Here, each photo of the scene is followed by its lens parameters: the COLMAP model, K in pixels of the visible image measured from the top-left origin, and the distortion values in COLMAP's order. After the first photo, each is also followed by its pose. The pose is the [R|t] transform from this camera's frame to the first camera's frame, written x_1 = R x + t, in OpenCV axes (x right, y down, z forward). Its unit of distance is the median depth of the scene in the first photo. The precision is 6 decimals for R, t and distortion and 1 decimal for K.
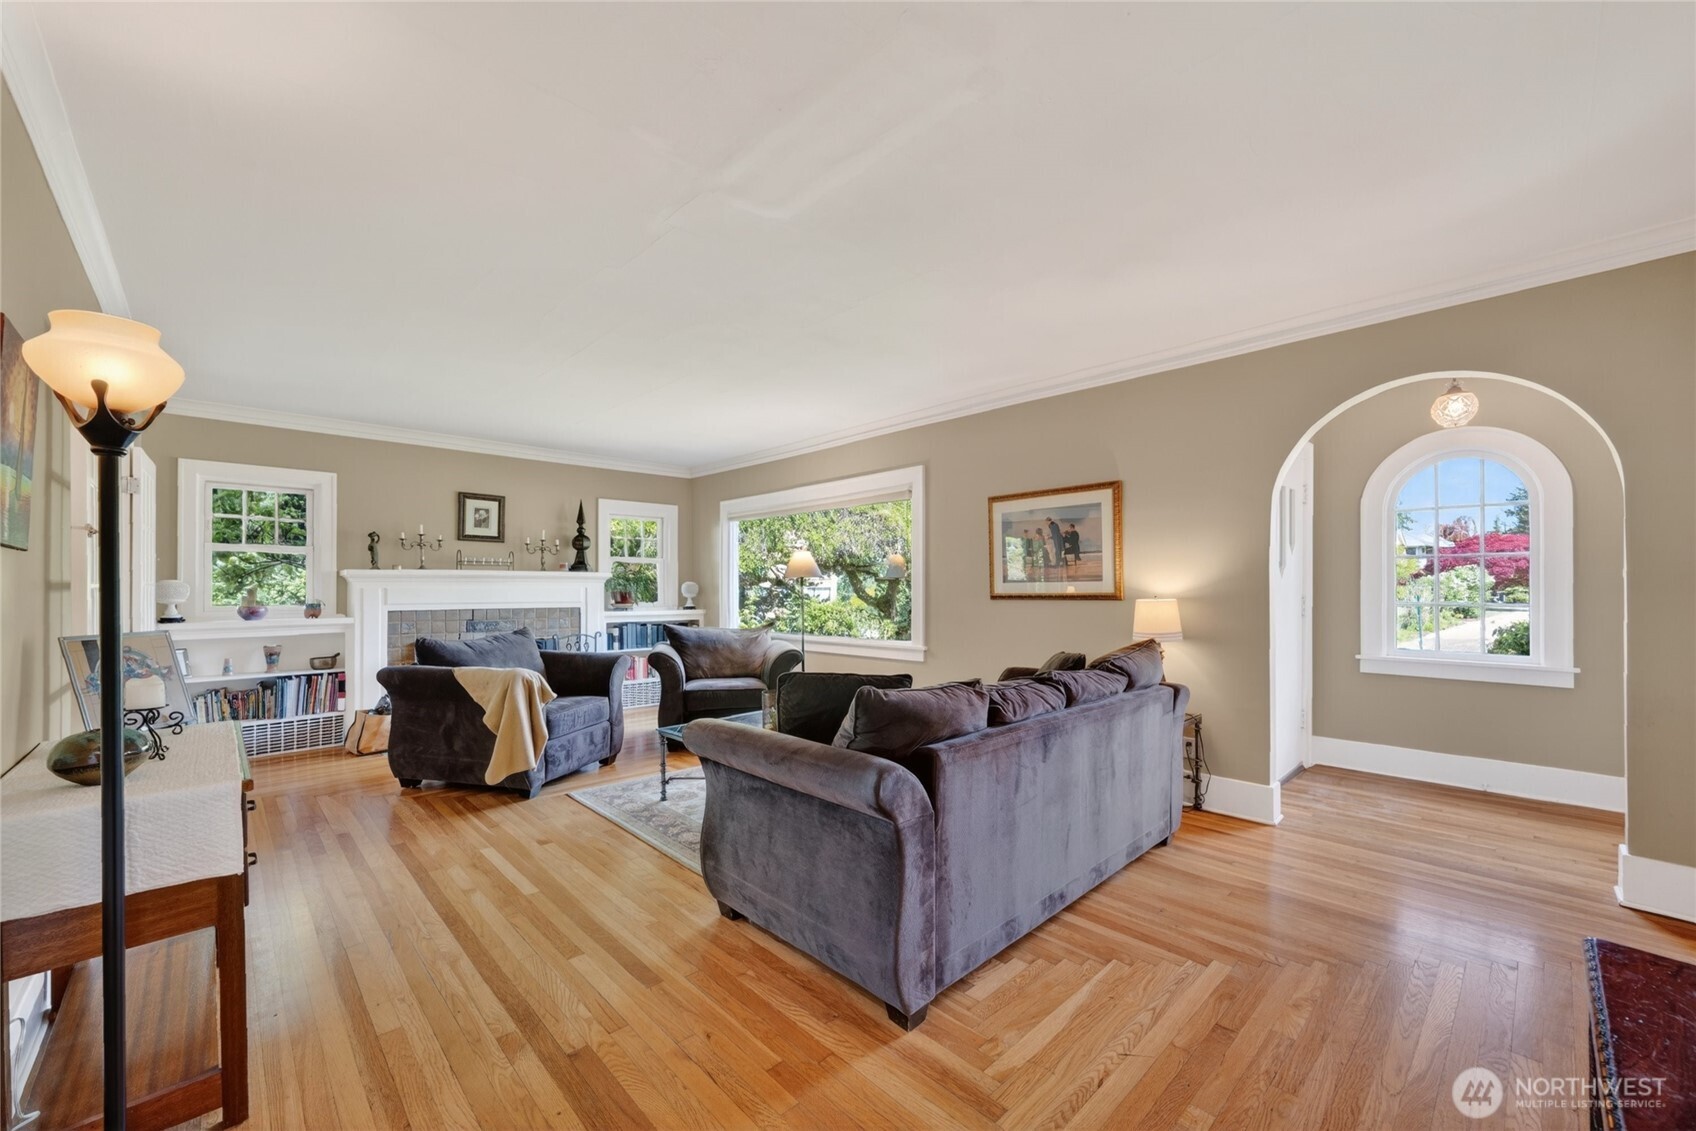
lens RADIAL K [[663.4, 0, 846.7], [0, 663.4, 590.1], [0, 0, 1]] dist [0.000183, -0.000451]
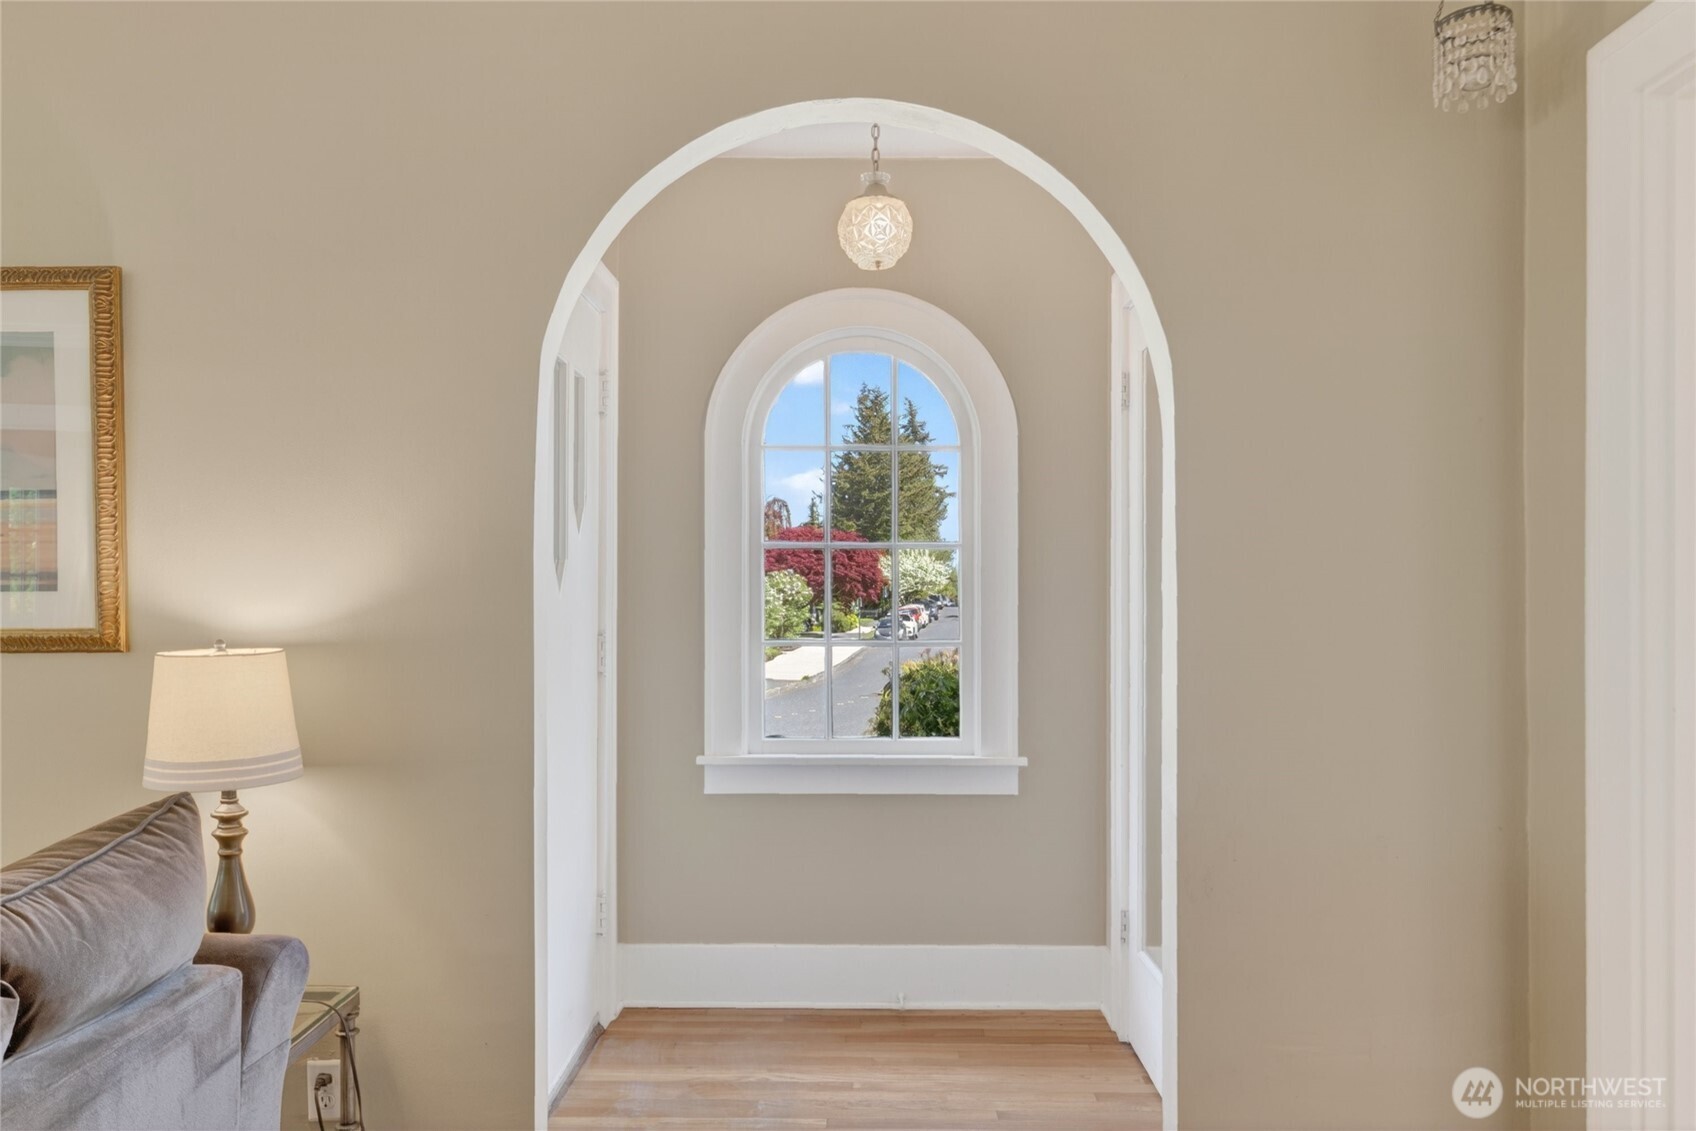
lens RADIAL K [[1321.0, 0, 850.7], [0, 1321.0, 582.5], [0, 0, 1]] dist [-0.006236, -0.001134]
pose [[0.694395, 0.011421, 0.719503, 0.215026], [0.002088, 0.999838, -0.017887, -0.007147], [-0.719591, 0.013923, 0.694259, 0.336353]]
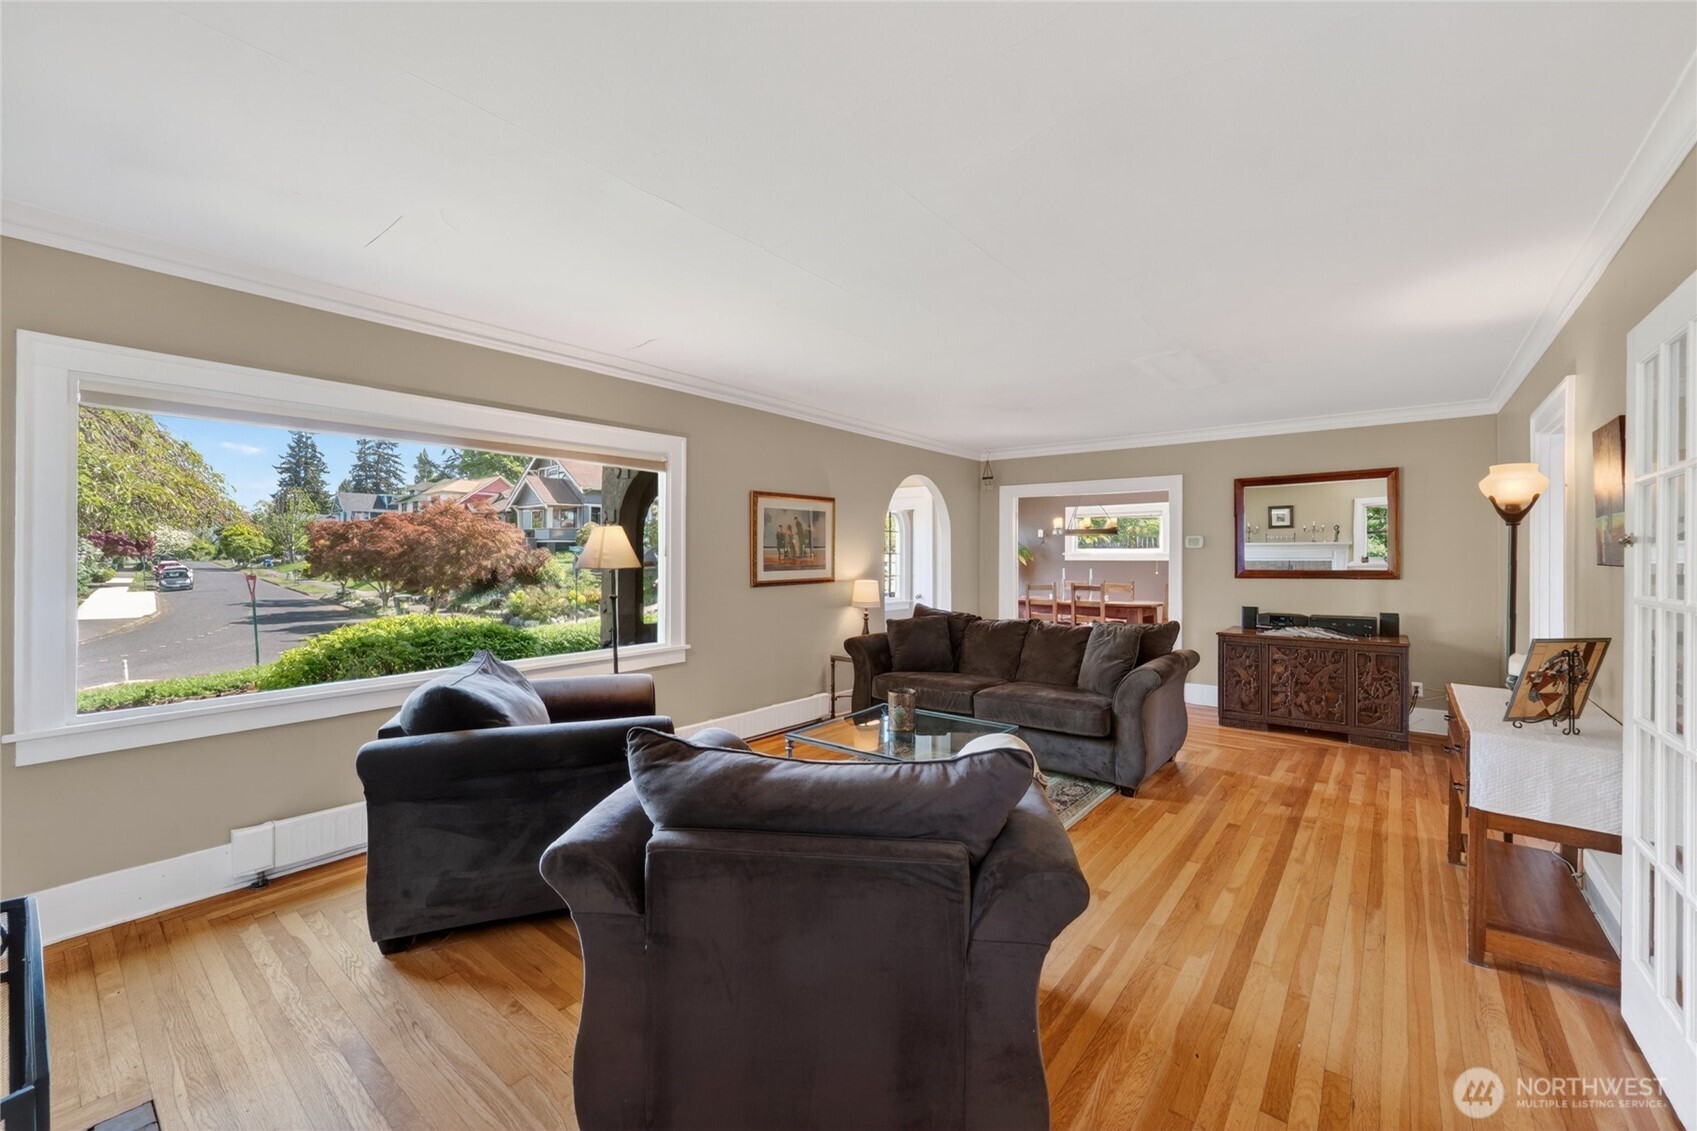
lens RADIAL K [[663.7, 0, 855.7], [0, 663.7, 565.8], [0, 0, 1]] dist [0.000183, -0.000451]
pose [[-0.125147, -0.011571, 0.992071, -1.029229], [0.005149, 0.999911, 0.012312, -0.038629], [-0.992125, 0.006649, -0.125076, 1.167277]]
